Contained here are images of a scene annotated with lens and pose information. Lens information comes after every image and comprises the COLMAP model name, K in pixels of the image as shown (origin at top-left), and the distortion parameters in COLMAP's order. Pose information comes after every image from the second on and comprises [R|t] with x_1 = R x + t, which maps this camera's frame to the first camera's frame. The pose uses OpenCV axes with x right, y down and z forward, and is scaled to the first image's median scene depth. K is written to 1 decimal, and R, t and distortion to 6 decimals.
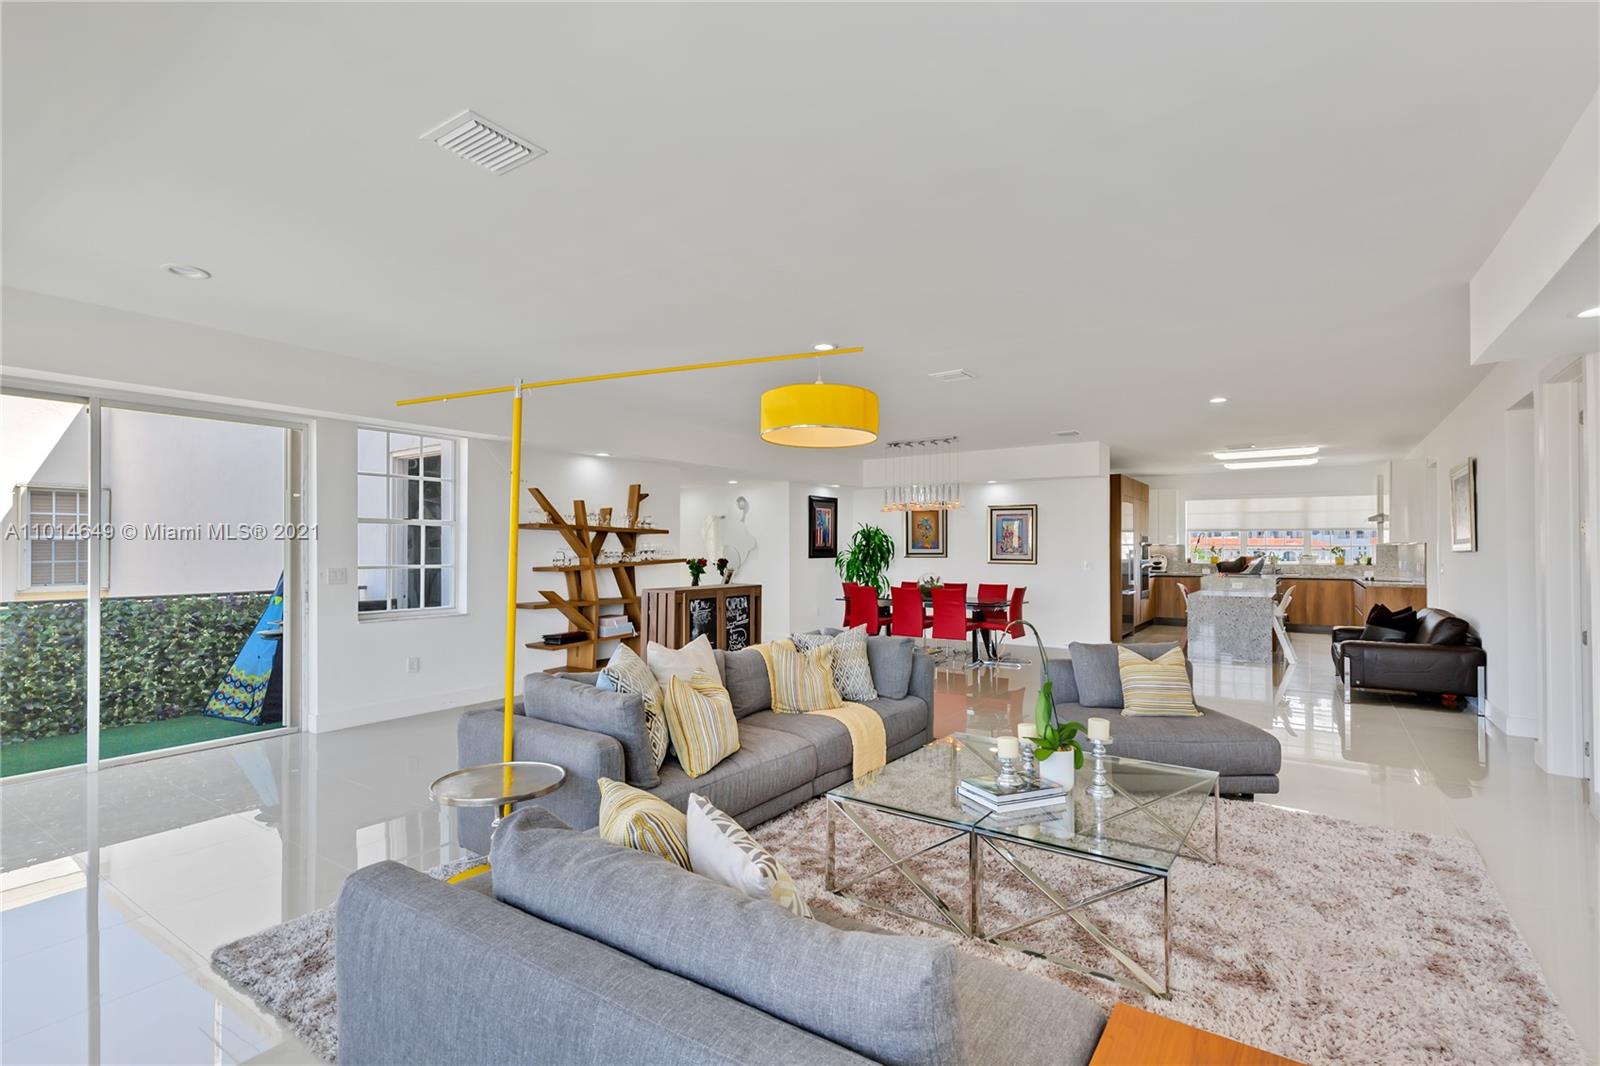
lens RADIAL K [[722.2, 0, 800.0], [0, 722.2, 533.0], [0, 0, 1]] dist [-0.000238, -0.000211]
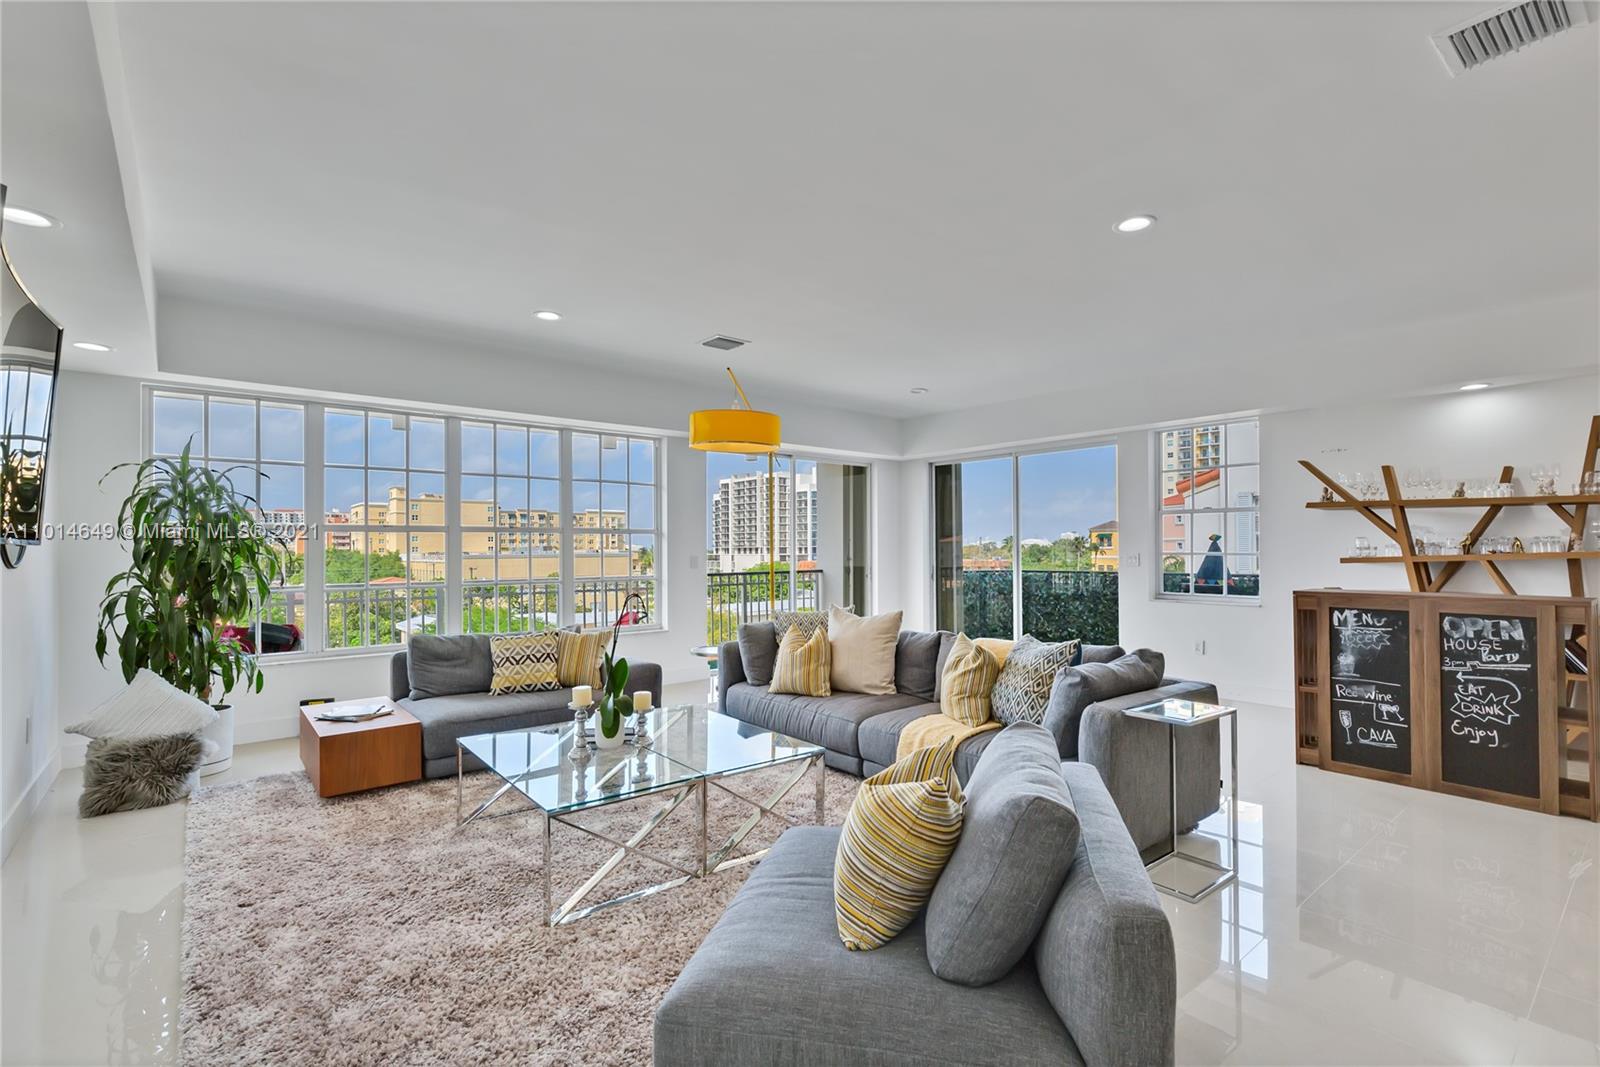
lens RADIAL K [[729.6, 0, 798.5], [0, 729.6, 545.8], [0, 0, 1]] dist [0.001794, 0.000514]
pose [[-0.273922, -0.001621, -0.961751, 0.553477], [0.025619, 0.999631, -0.008982, 0.025926], [0.961411, -0.027099, -0.273779, 0.632309]]
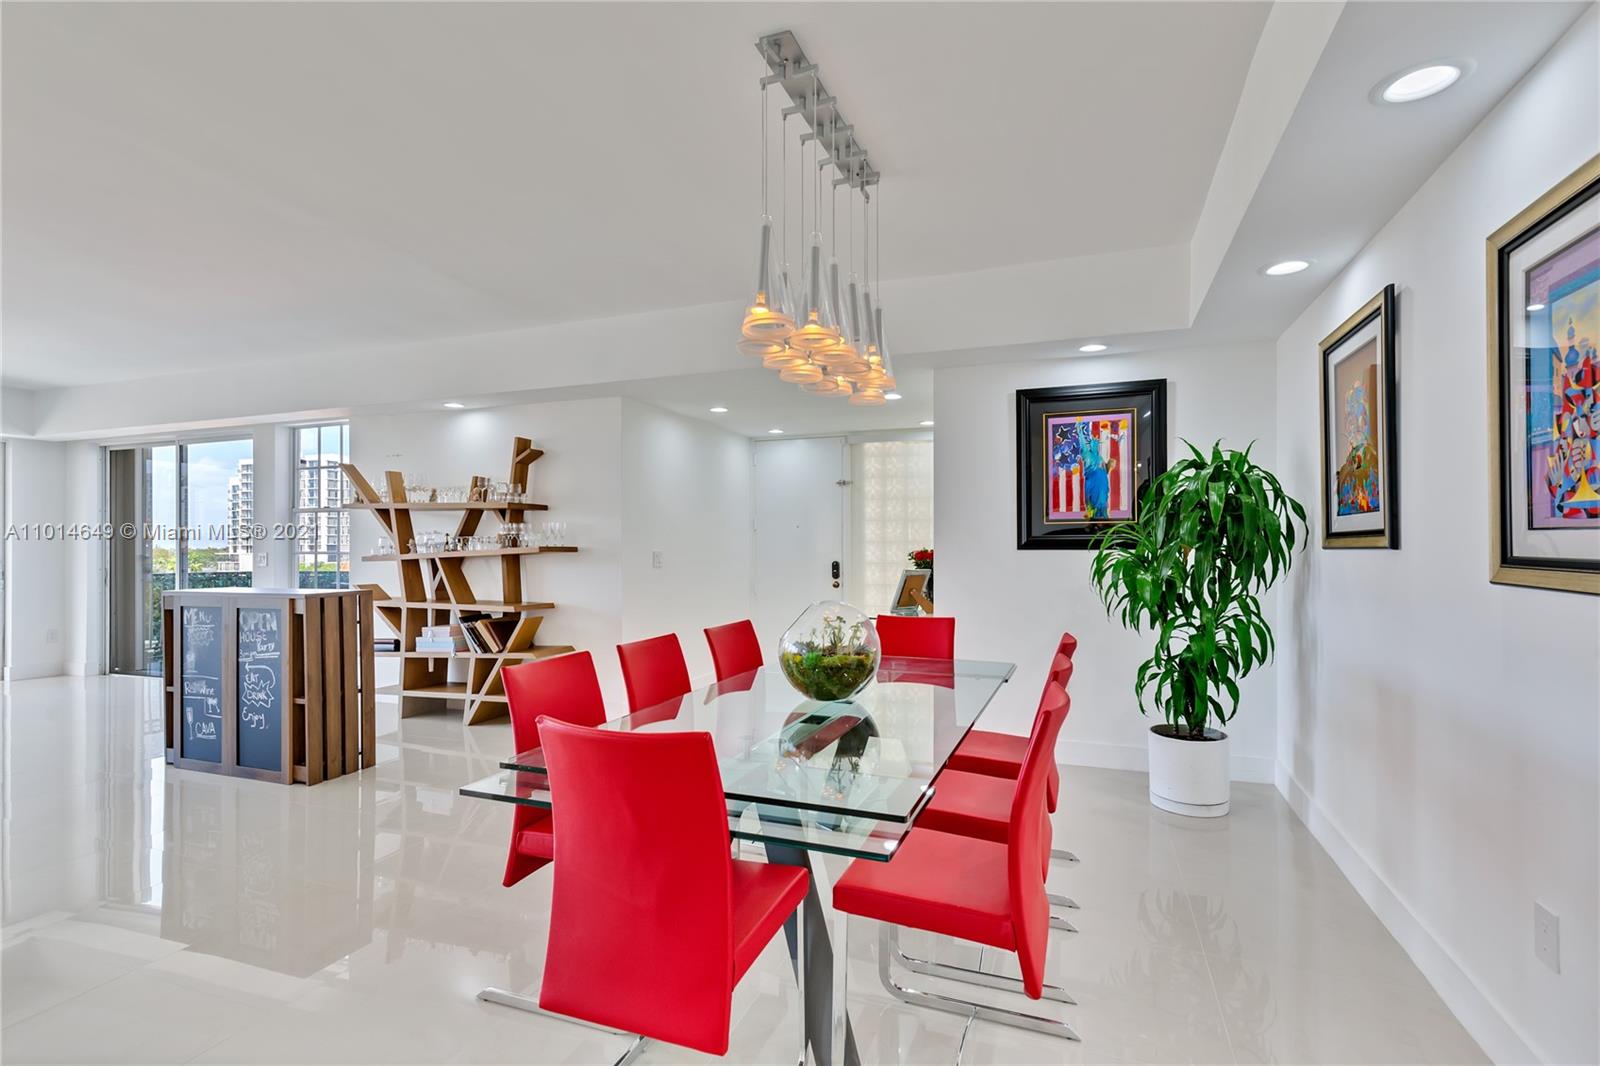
lens RADIAL K [[743.8, 0, 800.0], [0, 743.8, 533.0], [0, 0, 1]] dist [0.003399, 0.000036]
pose [[0.246564, -0.014649, -0.969016, 0.586377], [0.025811, 0.999630, -0.008544, 0.039752], [0.968783, -0.022904, 0.246851, 1.226042]]
